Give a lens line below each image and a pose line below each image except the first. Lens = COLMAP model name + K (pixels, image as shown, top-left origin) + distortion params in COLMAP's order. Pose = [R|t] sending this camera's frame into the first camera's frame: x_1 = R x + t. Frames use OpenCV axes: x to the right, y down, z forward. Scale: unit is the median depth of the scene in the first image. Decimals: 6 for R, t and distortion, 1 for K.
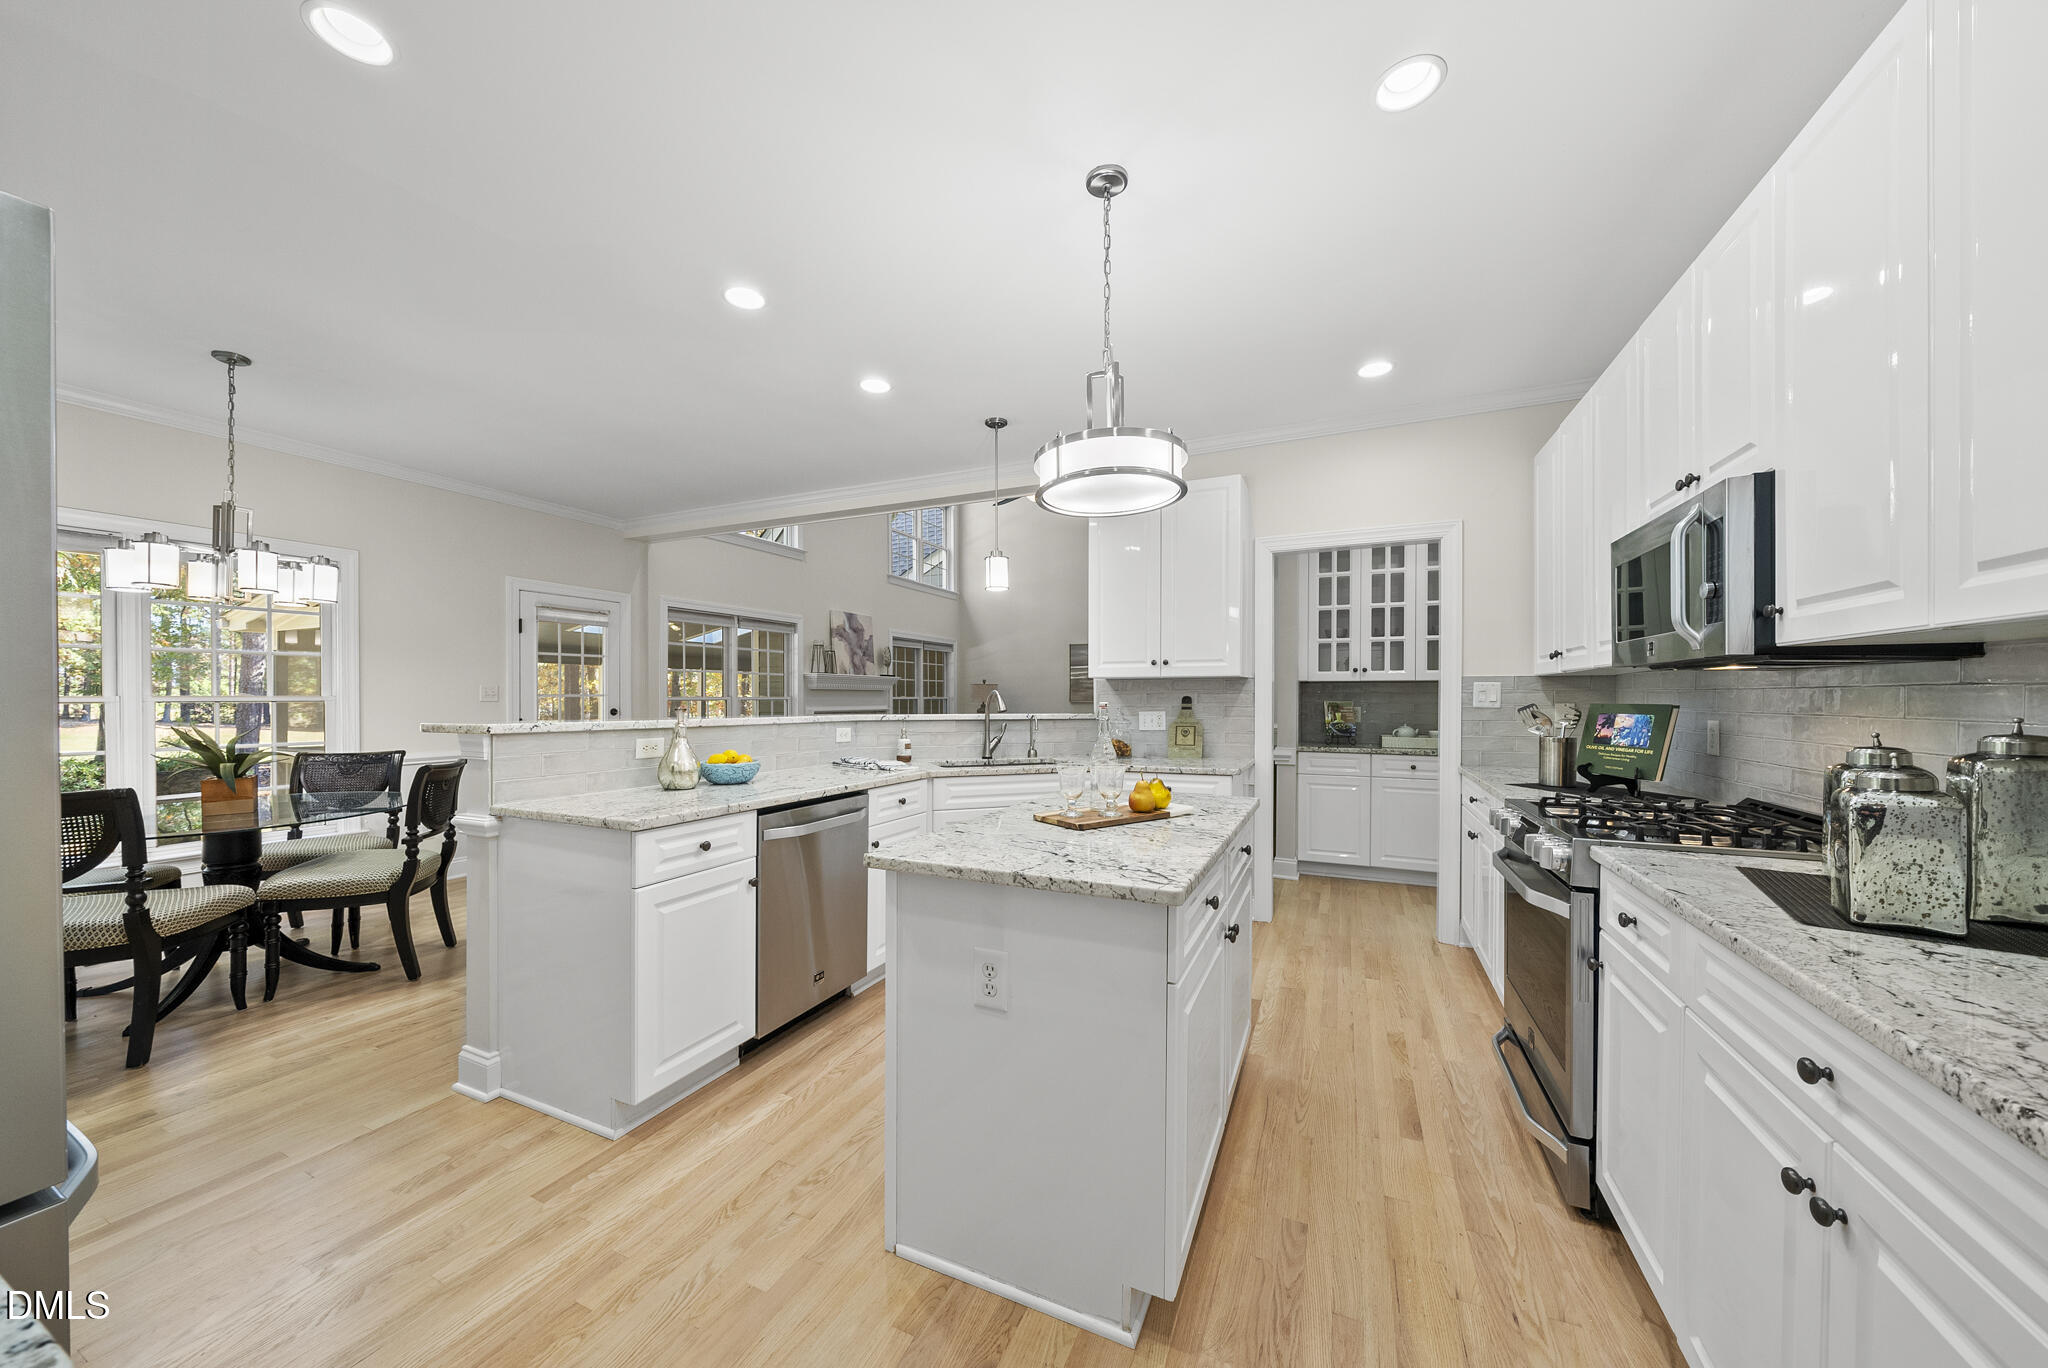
lens RADIAL K [[701.7, 0, 1020.0], [0, 701.7, 691.5], [0, 0, 1]] dist [-0.007793, -0.000232]
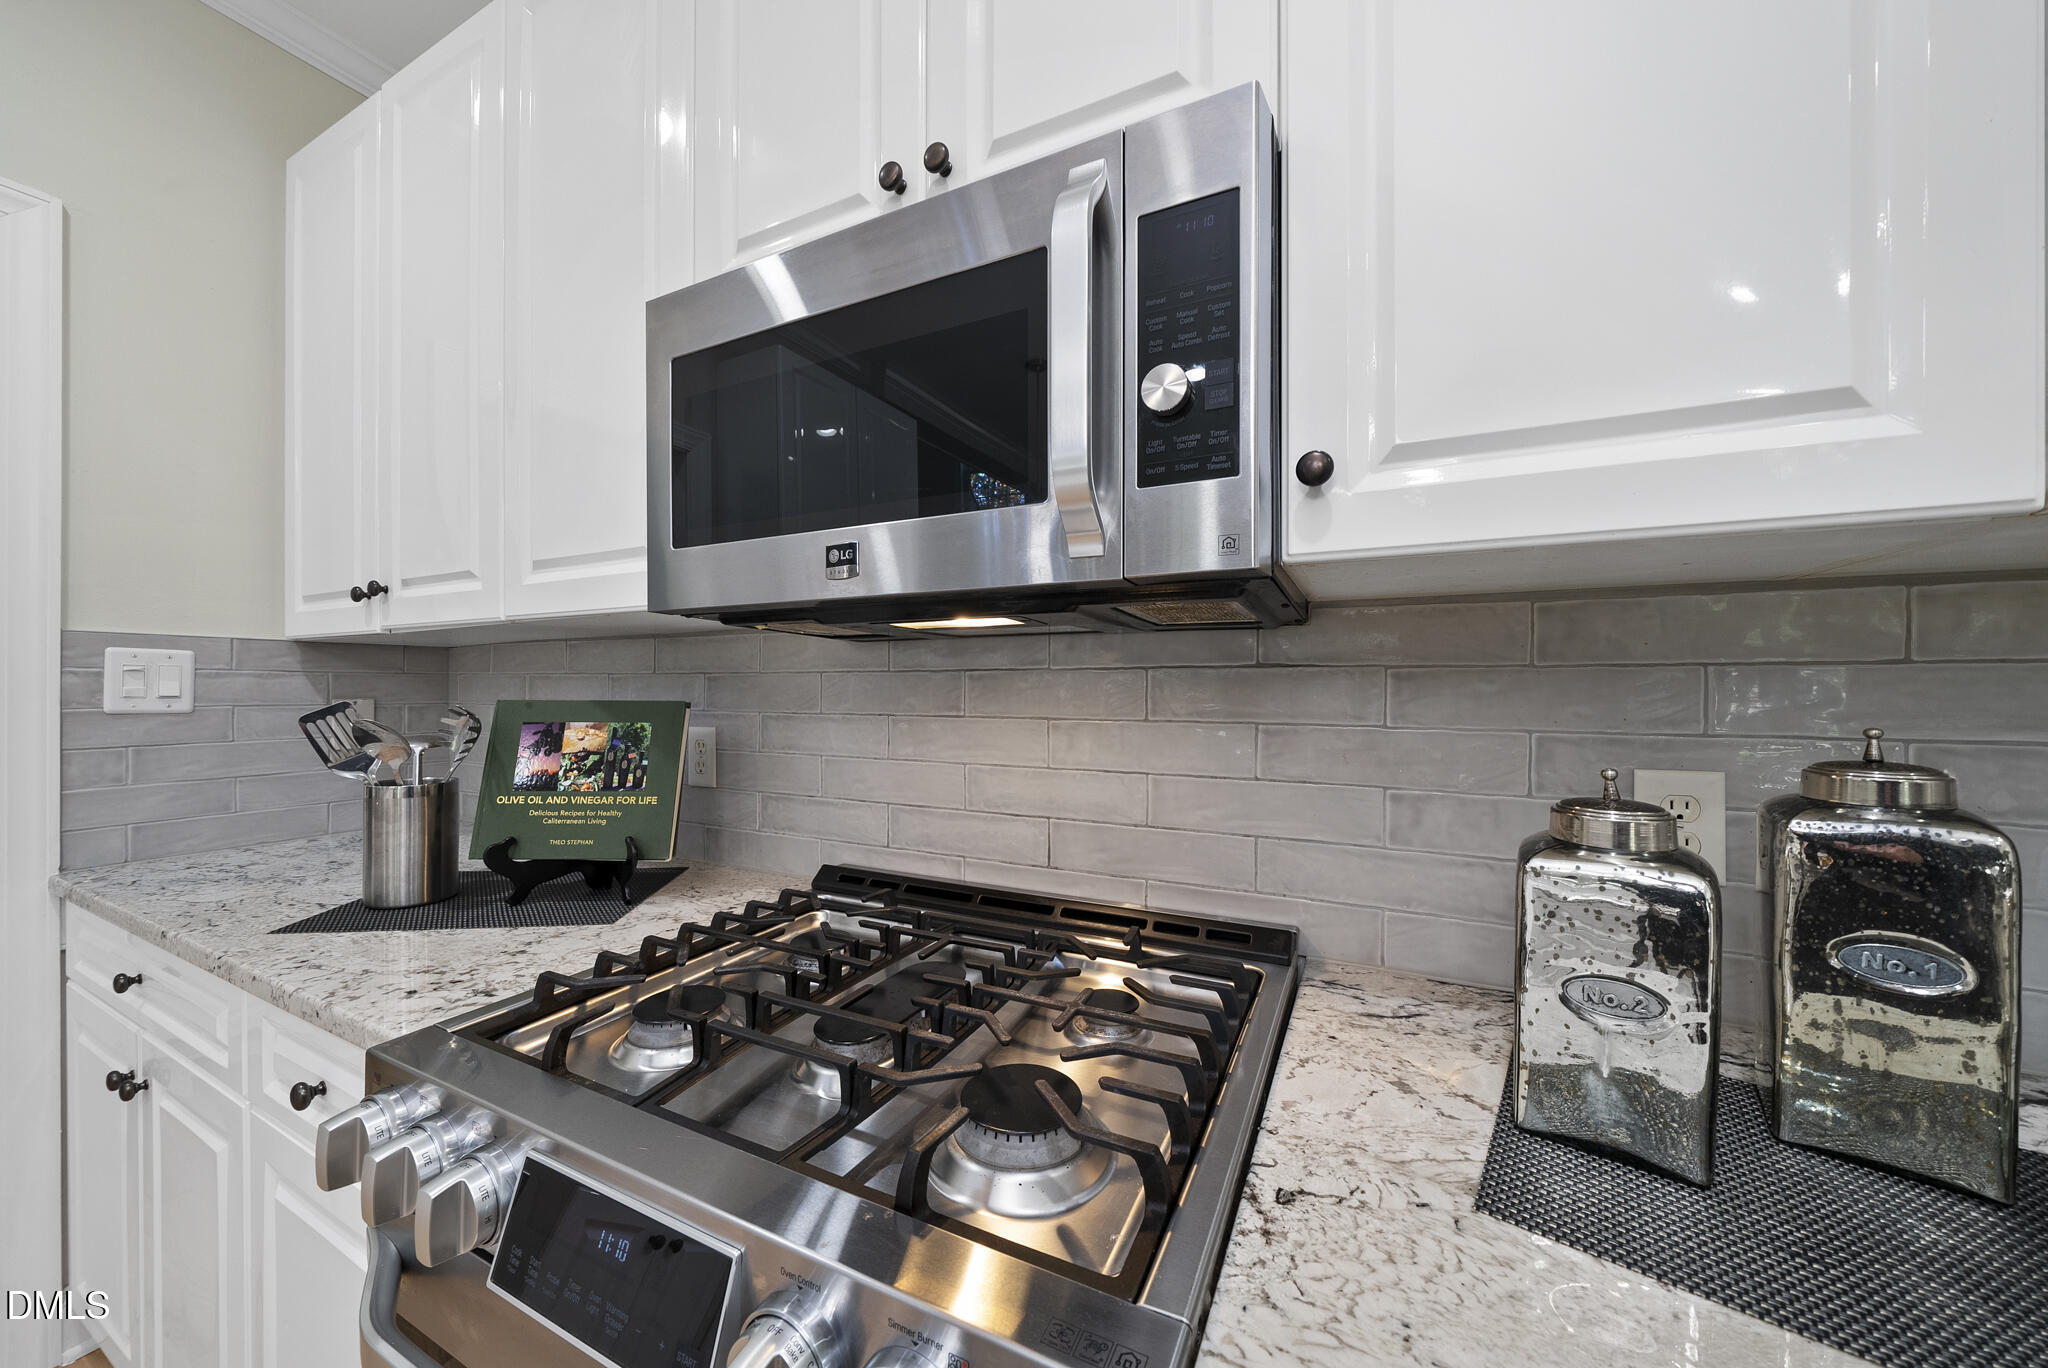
lens RADIAL K [[701.7, 0, 1020.0], [0, 701.7, 691.5], [0, 0, 1]] dist [-0.007793, -0.000232]
pose [[0.031280, -0.009220, 0.999468, 0.388631], [-0.007765, 0.999925, 0.009467, 0.004421], [-0.999480, -0.008057, 0.031206, 0.662976]]
